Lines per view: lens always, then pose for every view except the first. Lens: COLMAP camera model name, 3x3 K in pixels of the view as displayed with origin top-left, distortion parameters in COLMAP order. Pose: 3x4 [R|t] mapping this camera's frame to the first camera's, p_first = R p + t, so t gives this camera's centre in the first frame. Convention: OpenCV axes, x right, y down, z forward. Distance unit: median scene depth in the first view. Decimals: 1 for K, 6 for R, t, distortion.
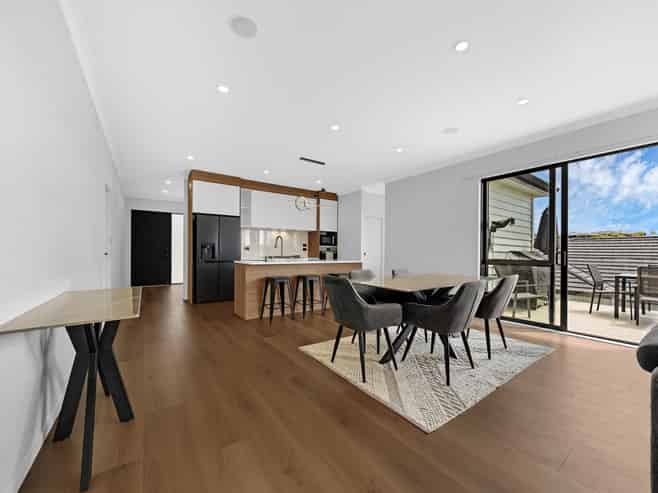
lens RADIAL K [[263.2, 0, 329.7], [0, 263.2, 253.1], [0, 0, 1]] dist [0.001903, 0.000167]
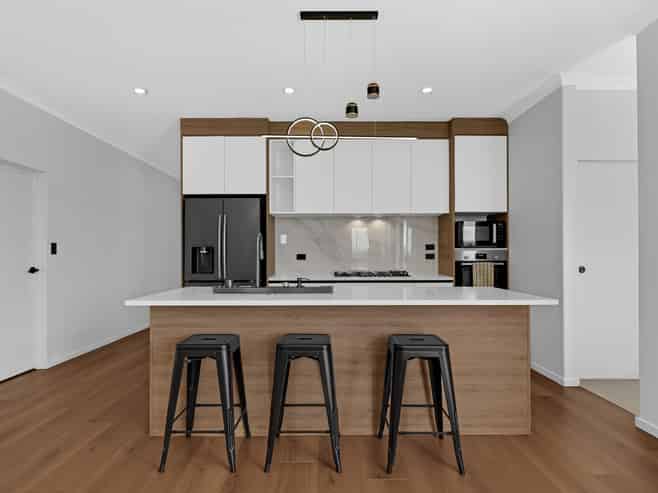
lens RADIAL K [[380.4, 0, 328.8], [0, 380.4, 249.1], [0, 0, 1]] dist [0.004646, 0.000458]
pose [[0.810830, -0.012482, -0.585149, 0.174230], [0.001692, 0.999818, -0.018983, -0.017097], [0.585280, 0.014402, 0.810704, 0.442204]]
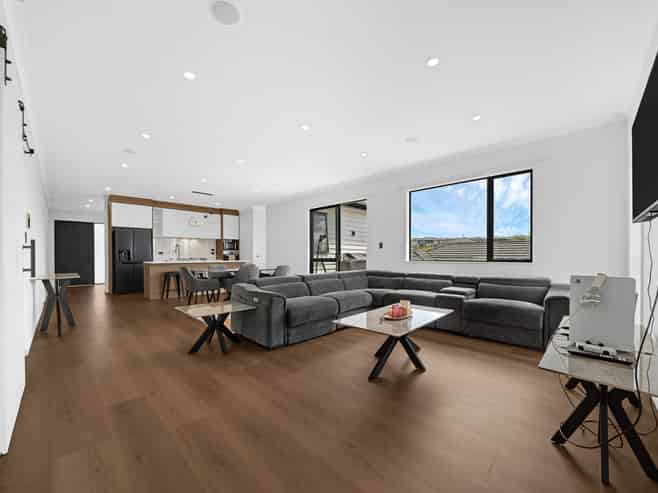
lens RADIAL K [[263.2, 0, 324.5], [0, 263.2, 256.6], [0, 0, 1]] dist [0.001903, 0.000167]
pose [[0.984531, -0.011214, 0.174853, 0.258074], [0.010962, 0.999937, 0.002405, 0.006245], [-0.174869, -0.000451, 0.984592, -0.424451]]
